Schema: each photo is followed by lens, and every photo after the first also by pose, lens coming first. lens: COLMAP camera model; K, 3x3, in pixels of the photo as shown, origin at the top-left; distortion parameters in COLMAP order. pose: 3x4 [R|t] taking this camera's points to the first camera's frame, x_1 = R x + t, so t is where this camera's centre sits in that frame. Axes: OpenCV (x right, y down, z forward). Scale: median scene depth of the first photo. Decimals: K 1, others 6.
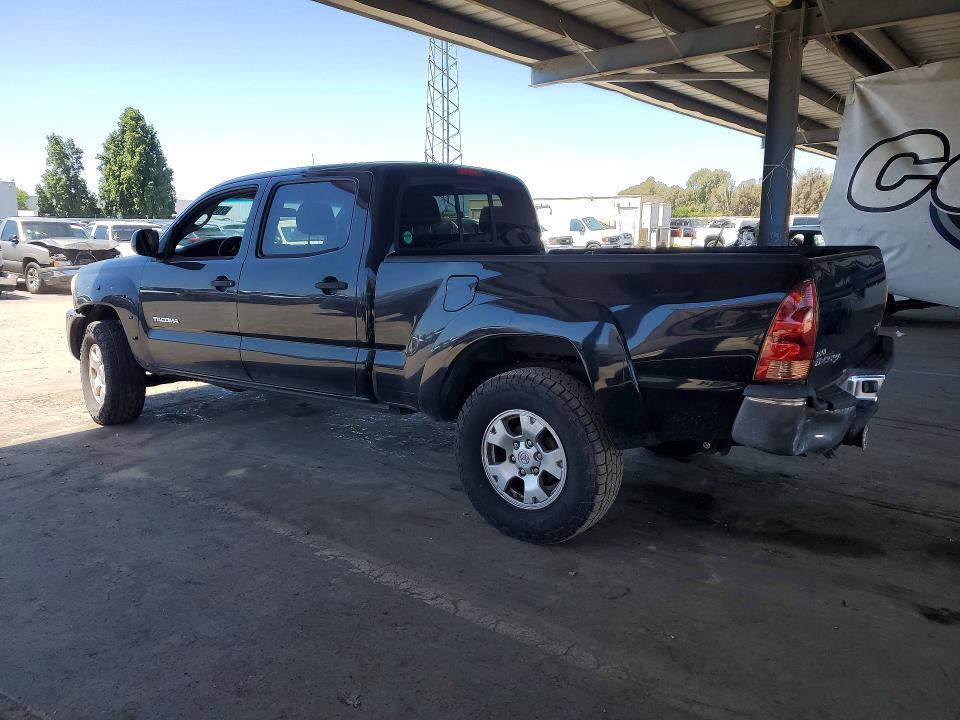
lens RADIAL K [[745.9, 0, 480.0], [0, 745.9, 360.0], [0, 0, 1]] dist [-0.008180, -0.002884]
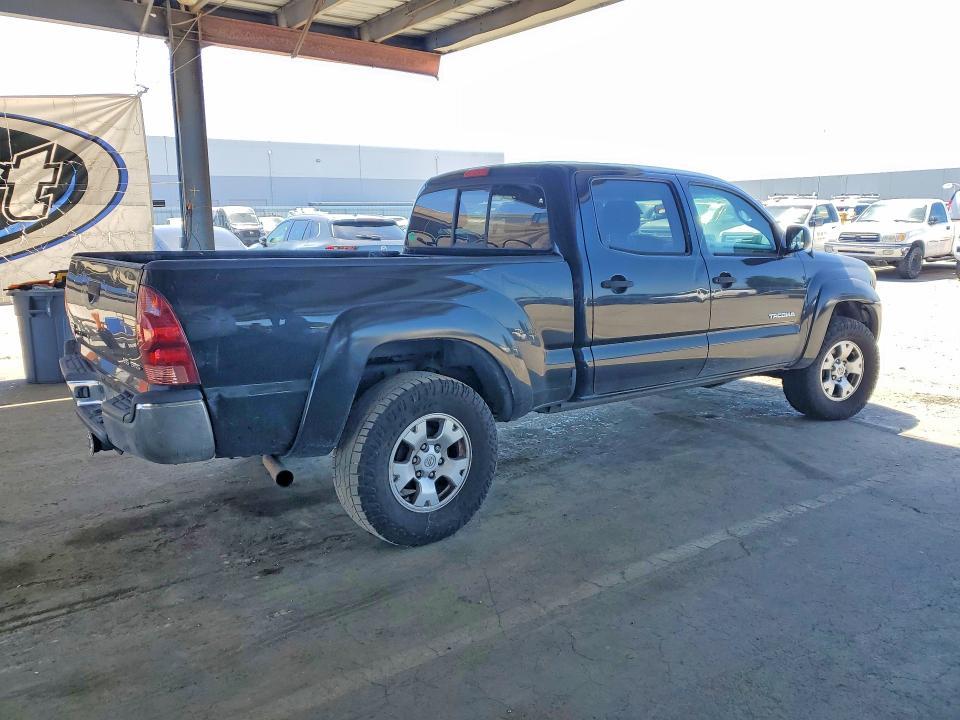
lens RADIAL K [[762.9, 0, 432.5], [0, 762.9, 357.3], [0, 0, 1]] dist [0.001577, 0.003673]
pose [[-0.305691, 0.183108, -0.934358, 1.082252], [-0.173903, 0.954088, 0.243871, -0.266656], [0.936115, 0.237037, -0.259813, 1.381398]]
